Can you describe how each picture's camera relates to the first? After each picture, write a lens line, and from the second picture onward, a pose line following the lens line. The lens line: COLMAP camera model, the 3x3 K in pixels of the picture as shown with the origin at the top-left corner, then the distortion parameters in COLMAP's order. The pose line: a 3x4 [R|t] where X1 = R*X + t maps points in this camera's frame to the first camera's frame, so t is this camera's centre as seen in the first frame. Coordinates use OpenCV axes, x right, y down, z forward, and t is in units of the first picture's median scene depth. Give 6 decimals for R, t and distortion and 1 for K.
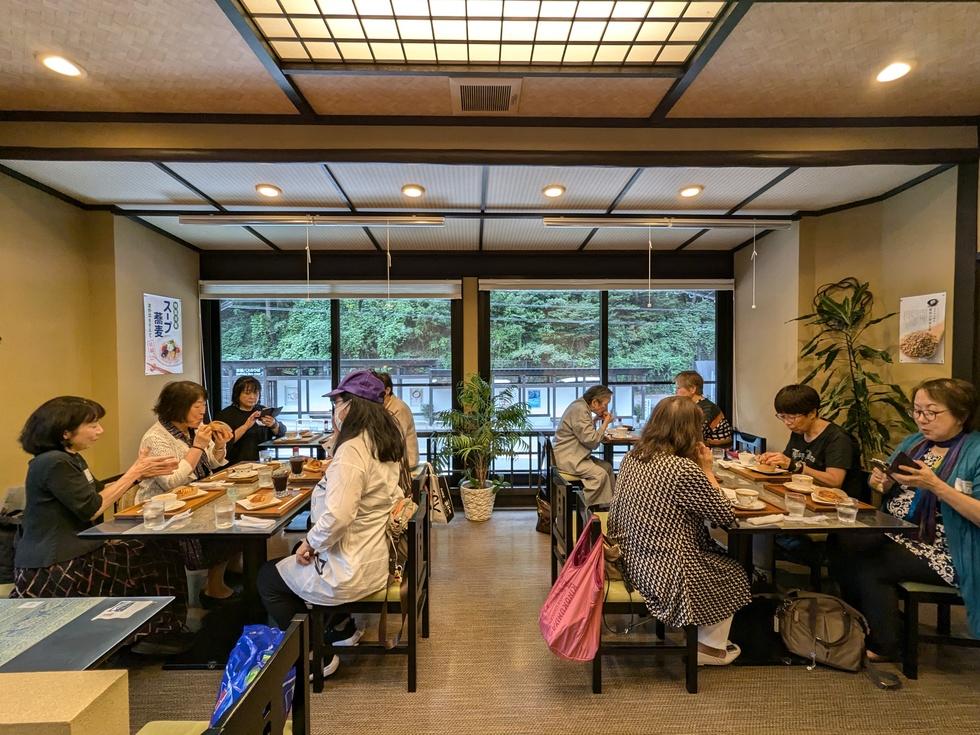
lens RADIAL K [[462.1, 0, 490.0], [0, 462.1, 367.5], [0, 0, 1]] dist [0.001986, 0.000327]
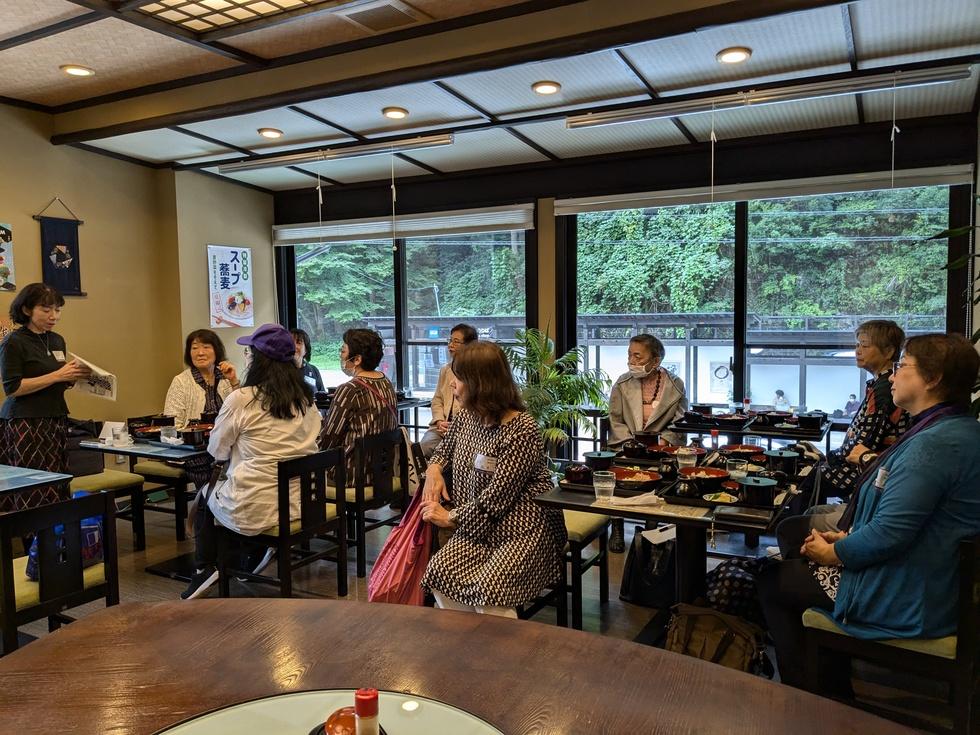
lens RADIAL K [[782.7, 0, 490.0], [0, 782.7, 367.5], [0, 0, 1]] dist [0.066183, -0.142644]
pose [[0.861349, 0.030446, -0.507100, 0.574486], [-0.005441, 0.998698, 0.050719, 0.011584], [0.507984, -0.040928, 0.860393, -0.143569]]
